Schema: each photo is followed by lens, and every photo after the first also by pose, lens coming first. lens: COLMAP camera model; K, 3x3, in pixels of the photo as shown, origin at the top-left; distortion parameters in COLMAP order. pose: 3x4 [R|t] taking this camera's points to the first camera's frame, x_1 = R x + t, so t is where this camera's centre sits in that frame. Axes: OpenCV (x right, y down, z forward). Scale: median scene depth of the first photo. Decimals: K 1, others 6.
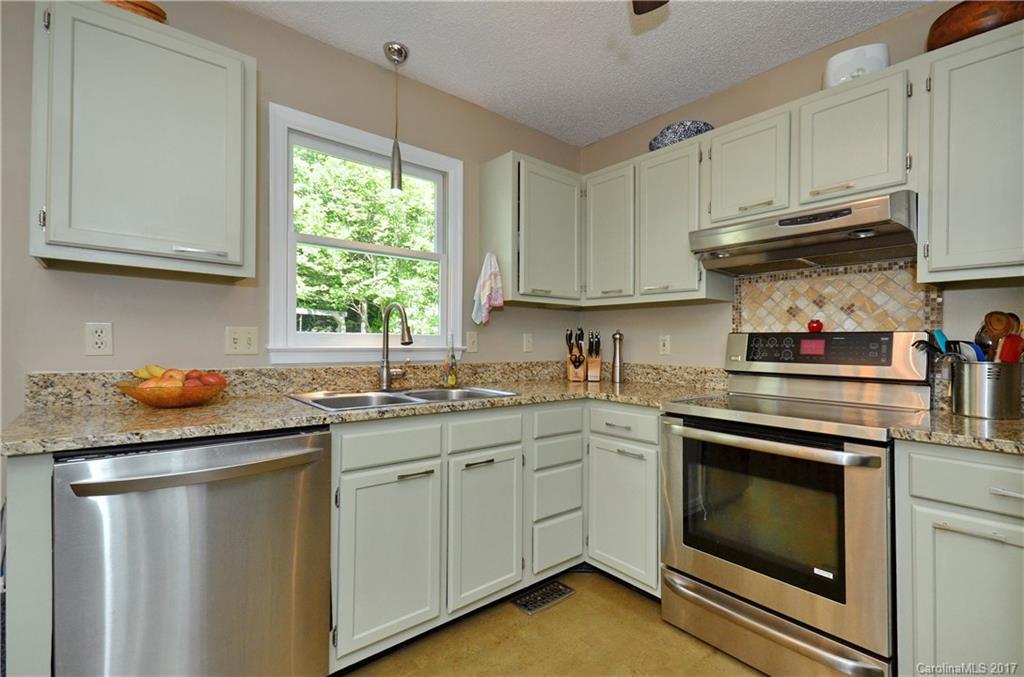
lens RADIAL K [[472.7, 0, 532.7], [0, 472.7, 337.7], [0, 0, 1]] dist [0.014727, -0.000066]
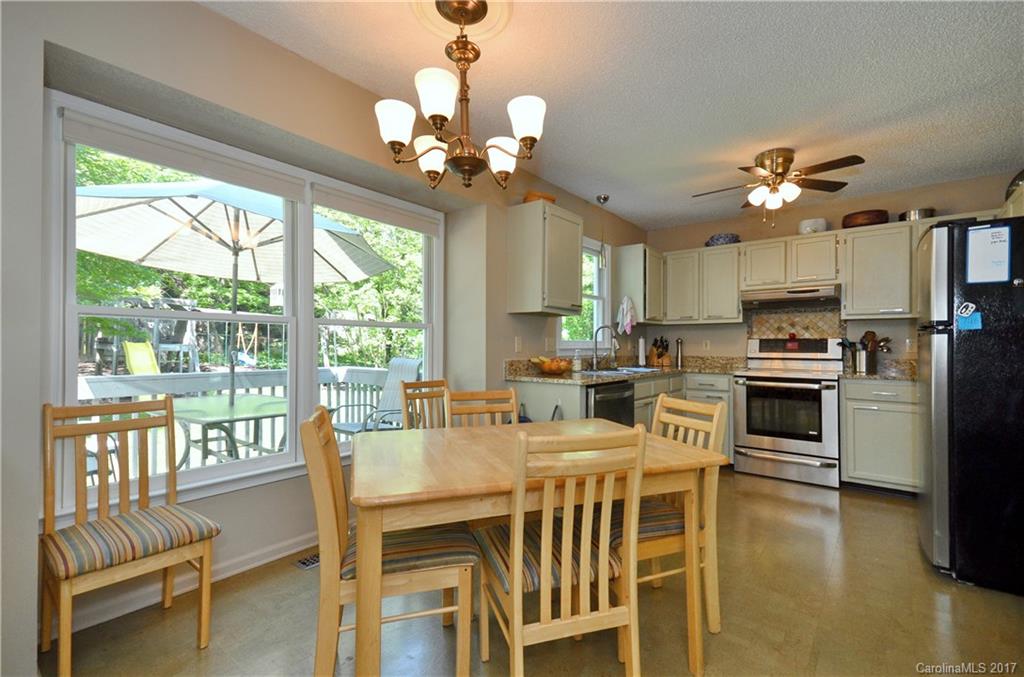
lens RADIAL K [[470.2, 0, 513.9], [0, 470.2, 341.0], [0, 0, 1]] dist [0.033326, 0.000055]
pose [[0.980713, -0.006432, 0.195349, -1.077502], [0.006364, 0.999979, 0.000978, -0.010962], [-0.195352, 0.000284, 0.980733, -0.885013]]
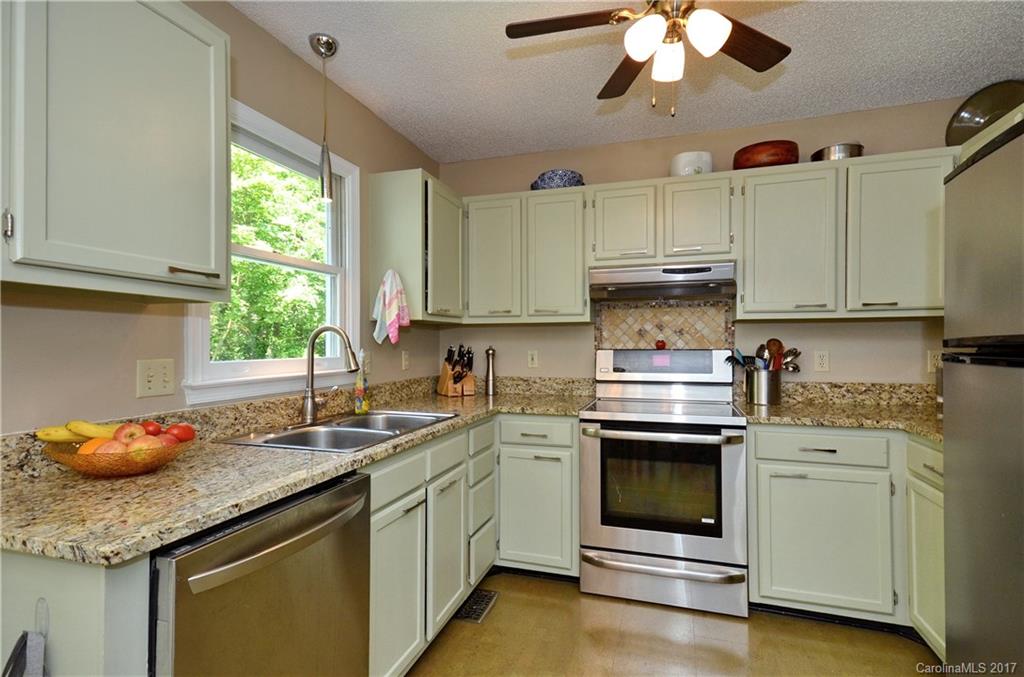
lens RADIAL K [[511.2, 0, 512.0], [0, 511.2, 338.5], [0, 0, 1]] dist [0.019392, 0.000371]
pose [[0.850866, -0.009556, 0.525295, -0.519151], [0.006923, 0.999952, 0.006976, -0.054556], [-0.525337, -0.002299, 0.850891, -0.010259]]
